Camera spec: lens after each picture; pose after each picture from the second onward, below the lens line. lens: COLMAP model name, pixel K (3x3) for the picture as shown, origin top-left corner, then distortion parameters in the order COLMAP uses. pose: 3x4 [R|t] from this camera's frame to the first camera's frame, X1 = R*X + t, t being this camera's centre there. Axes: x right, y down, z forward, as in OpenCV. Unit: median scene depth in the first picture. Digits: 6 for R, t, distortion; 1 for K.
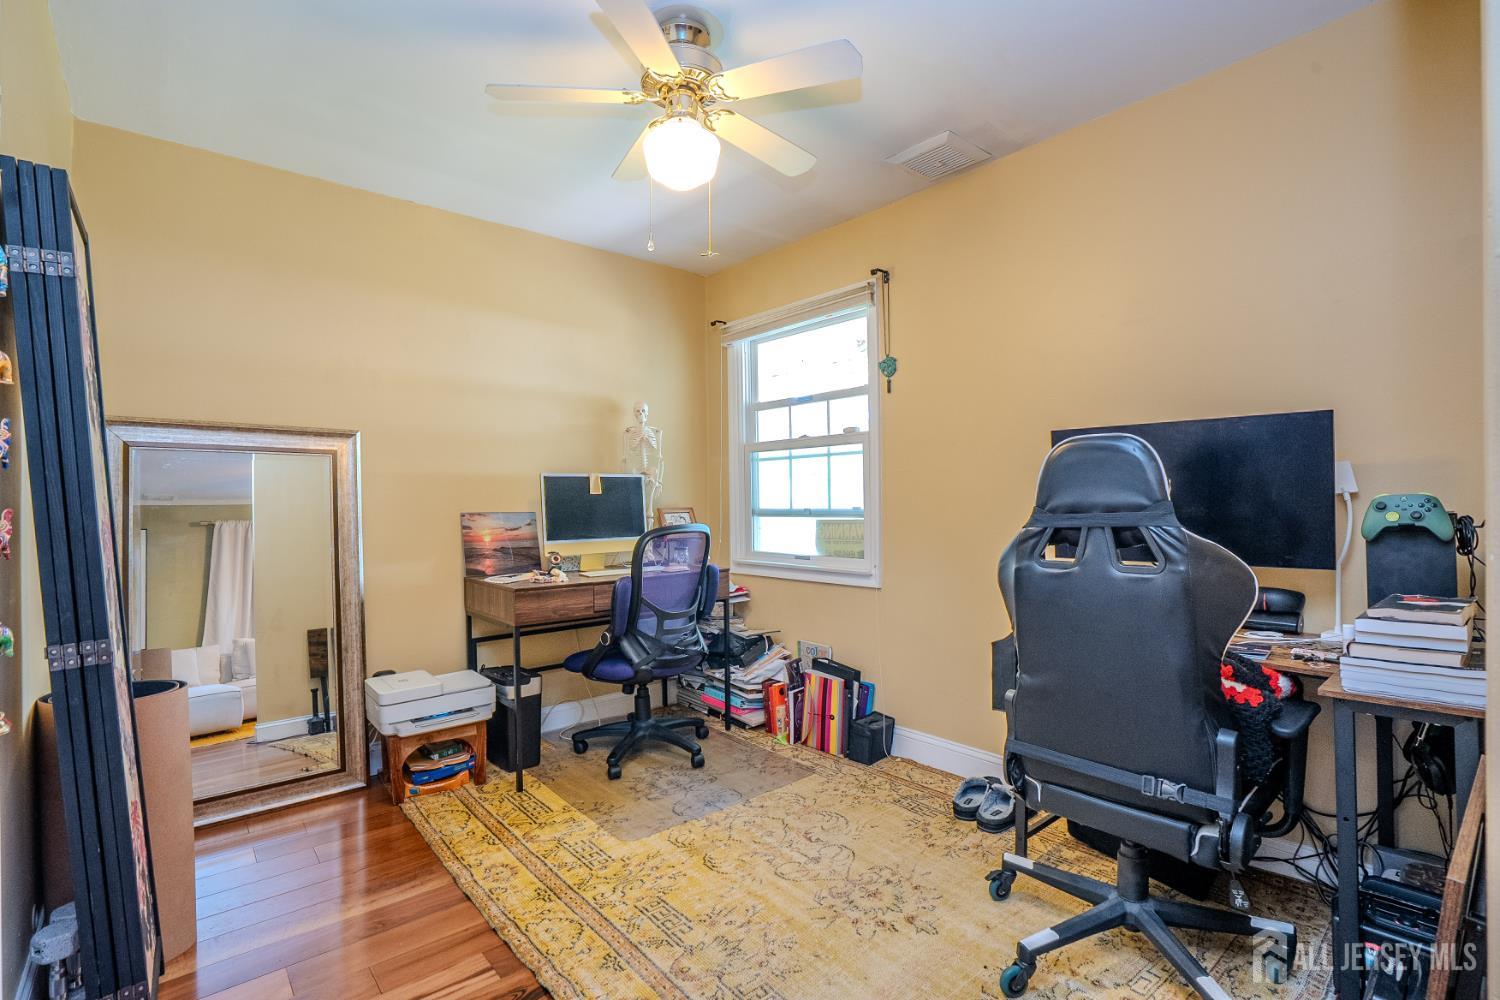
lens RADIAL K [[682.9, 0, 752.5], [0, 682.9, 502.2], [0, 0, 1]] dist [-0.054127, 0.016955]
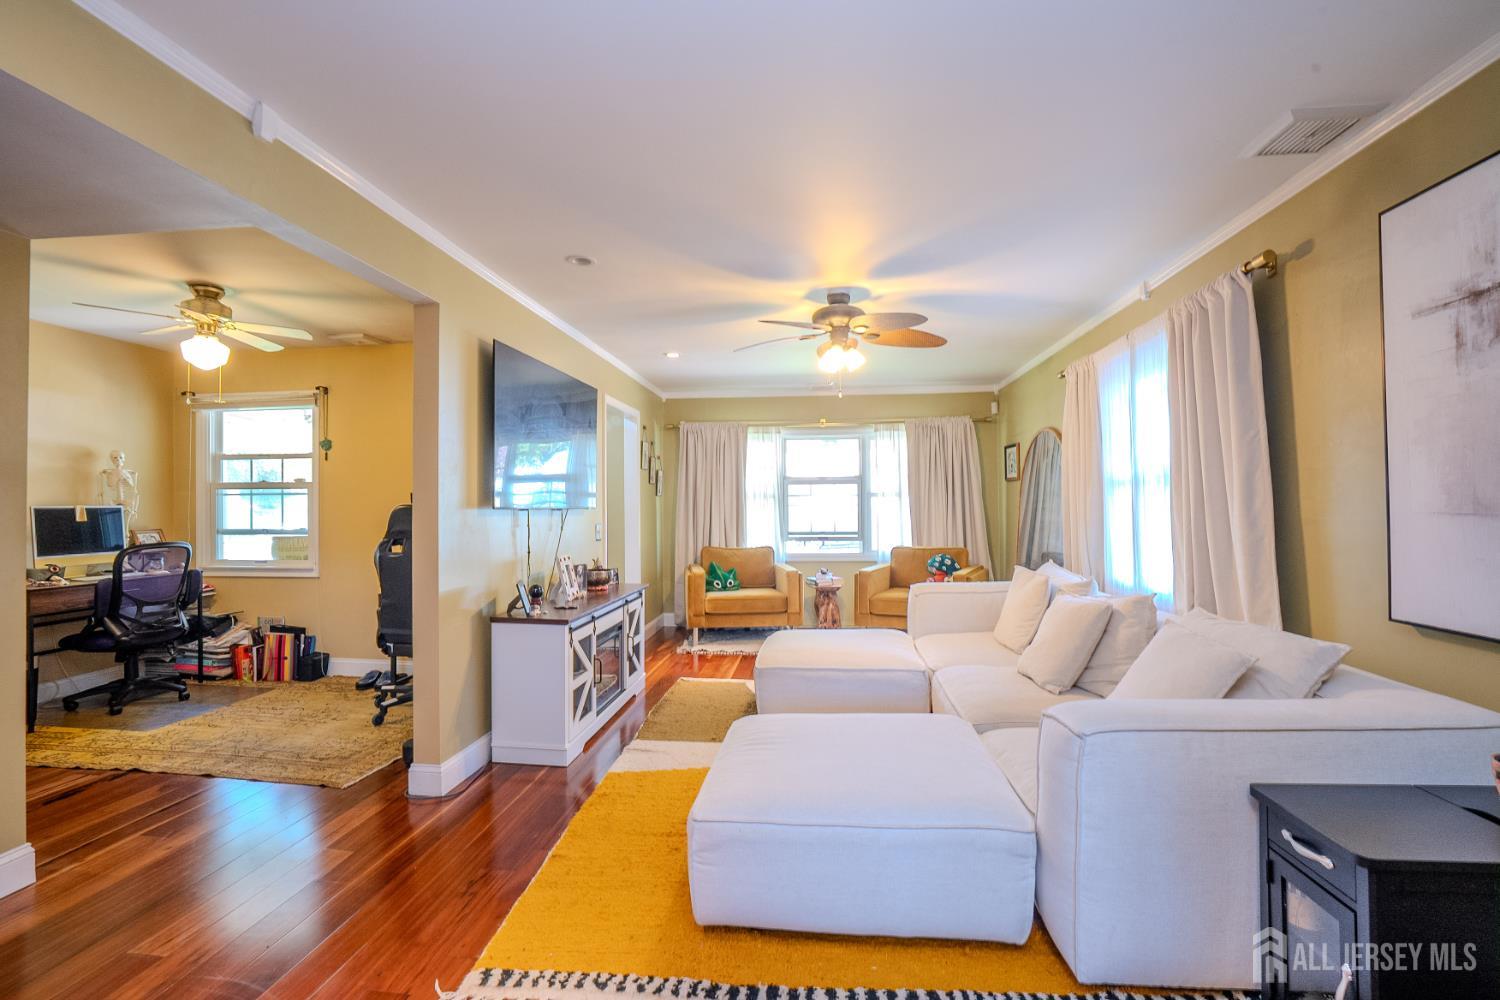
lens RADIAL K [[682.9, 0, 752.5], [0, 682.9, 502.2], [0, 0, 1]] dist [-0.054127, 0.016955]
pose [[0.731433, 0.011354, 0.681819, -0.144122], [-0.001766, 0.999890, -0.014756, -0.032124], [-0.681911, 0.009589, 0.731372, -0.856163]]
